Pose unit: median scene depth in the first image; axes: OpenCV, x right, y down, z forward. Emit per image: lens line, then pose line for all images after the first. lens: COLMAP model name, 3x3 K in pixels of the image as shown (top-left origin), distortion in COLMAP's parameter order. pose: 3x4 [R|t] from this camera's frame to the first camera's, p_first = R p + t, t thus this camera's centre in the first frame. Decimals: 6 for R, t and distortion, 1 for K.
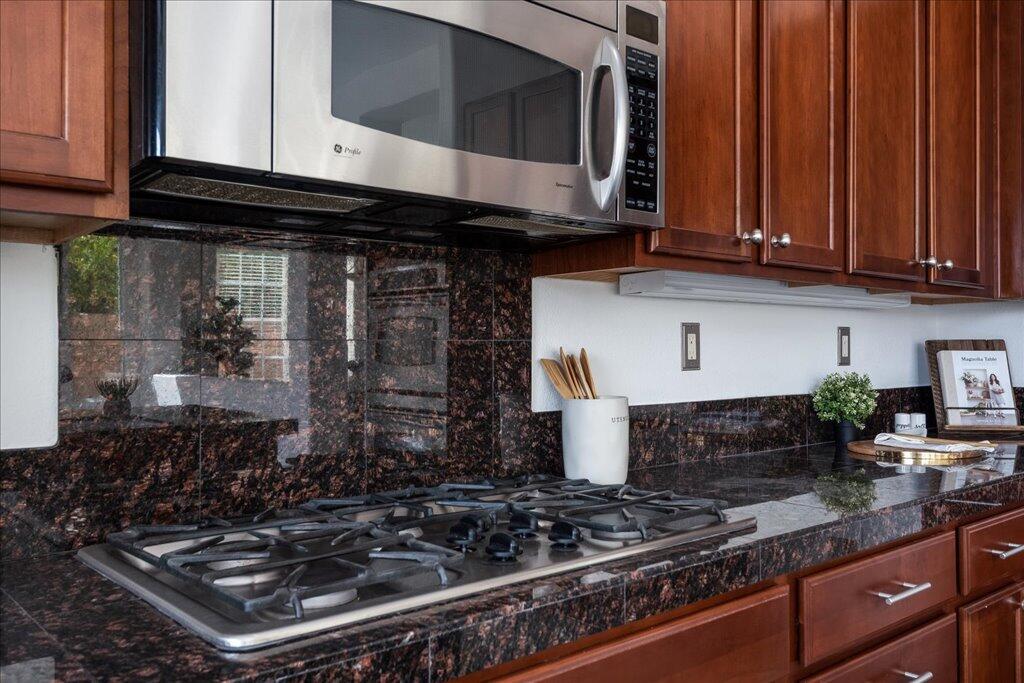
lens RADIAL K [[873.6, 0, 509.7], [0, 873.6, 339.5], [0, 0, 1]] dist [0.040078, 0.003978]
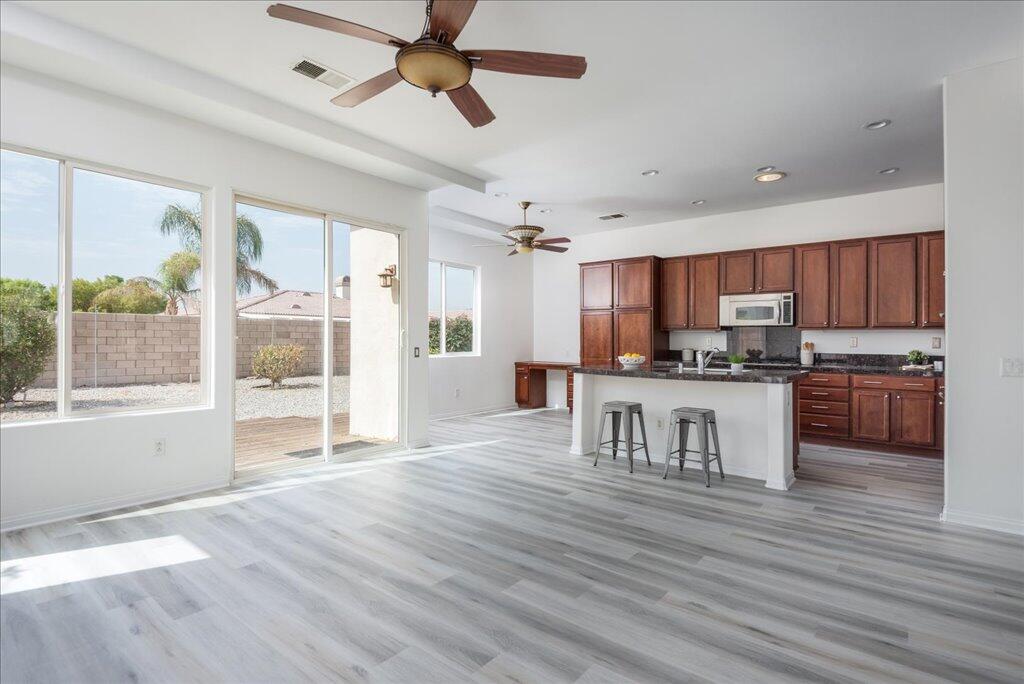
lens RADIAL K [[504.0, 0, 533.5], [0, 504.0, 328.1], [0, 0, 1]] dist [0.030792, -0.001486]
pose [[0.205462, -0.018056, -0.978498, 2.510500], [-0.001942, 0.999820, -0.018857, -0.014724], [0.978663, 0.005775, 0.205390, -1.255430]]
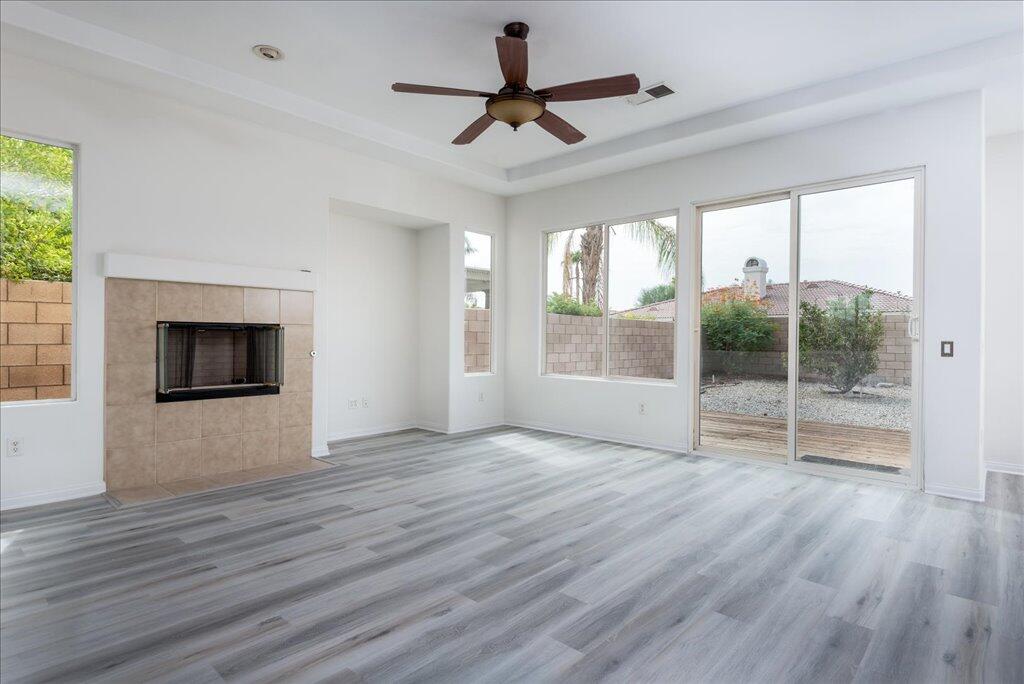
lens RADIAL K [[561.4, 0, 514.1], [0, 561.4, 338.5], [0, 0, 1]] dist [0.015529, -0.004998]
pose [[-0.992566, -0.009236, -0.121355, 1.600384], [-0.008840, 0.999954, -0.003797, 0.041408], [0.121385, -0.002696, -0.992602, 0.220749]]
